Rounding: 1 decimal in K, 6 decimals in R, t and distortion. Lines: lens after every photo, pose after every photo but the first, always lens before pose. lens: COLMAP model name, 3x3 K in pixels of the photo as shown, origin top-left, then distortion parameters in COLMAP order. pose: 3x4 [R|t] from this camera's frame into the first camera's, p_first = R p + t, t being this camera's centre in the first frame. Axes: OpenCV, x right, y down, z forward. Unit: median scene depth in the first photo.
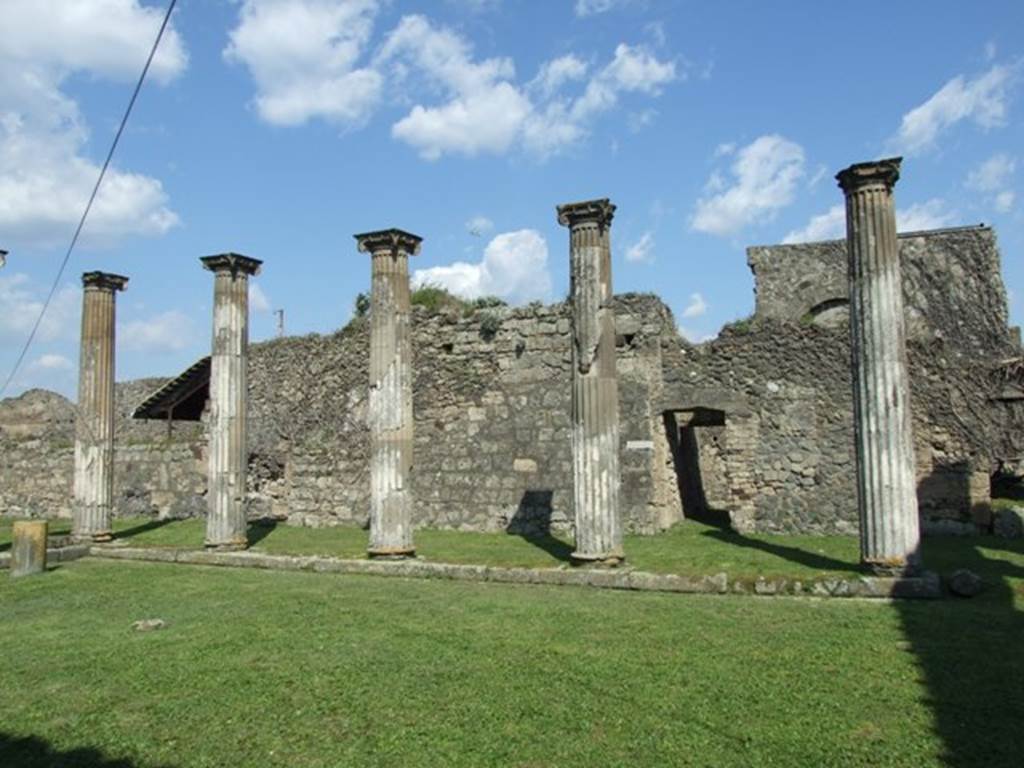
lens RADIAL K [[837.2, 0, 512.0], [0, 837.2, 384.0], [0, 0, 1]] dist [-0.058896, 0.060991]
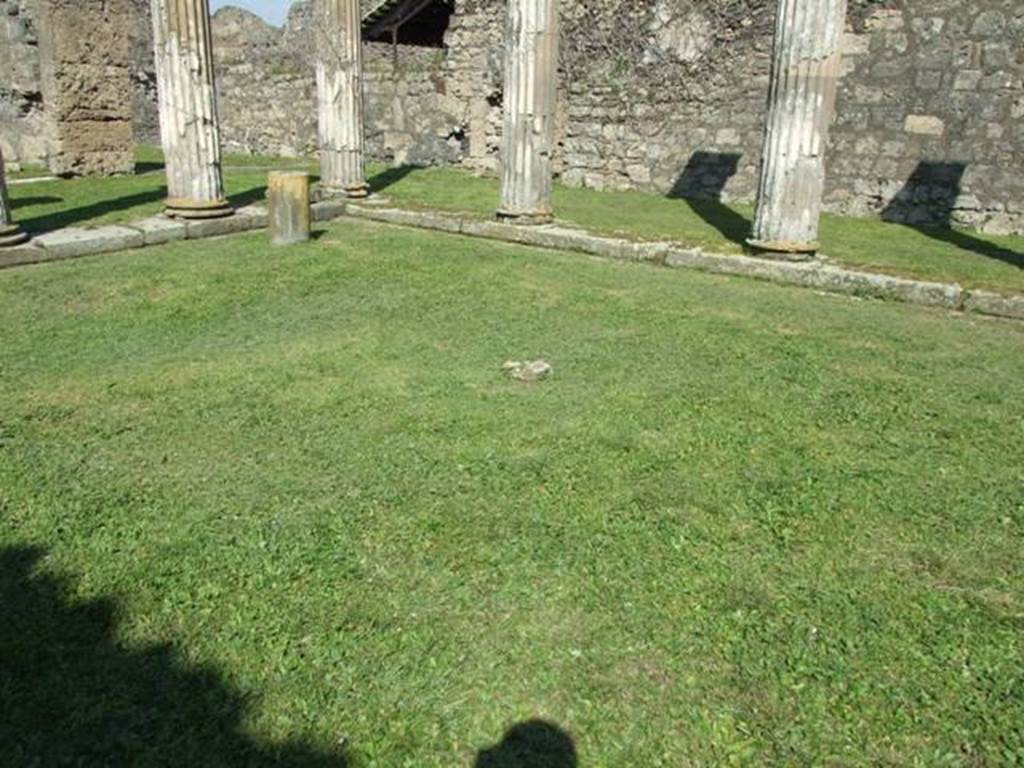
lens RADIAL K [[837.2, 0, 512.0], [0, 837.2, 384.0], [0, 0, 1]] dist [-0.058896, 0.060991]
pose [[0.978801, 0.105795, -0.175372, -0.172662], [-0.026169, 0.913840, 0.405231, 0.023514], [0.203134, -0.392051, 0.897236, 0.217691]]
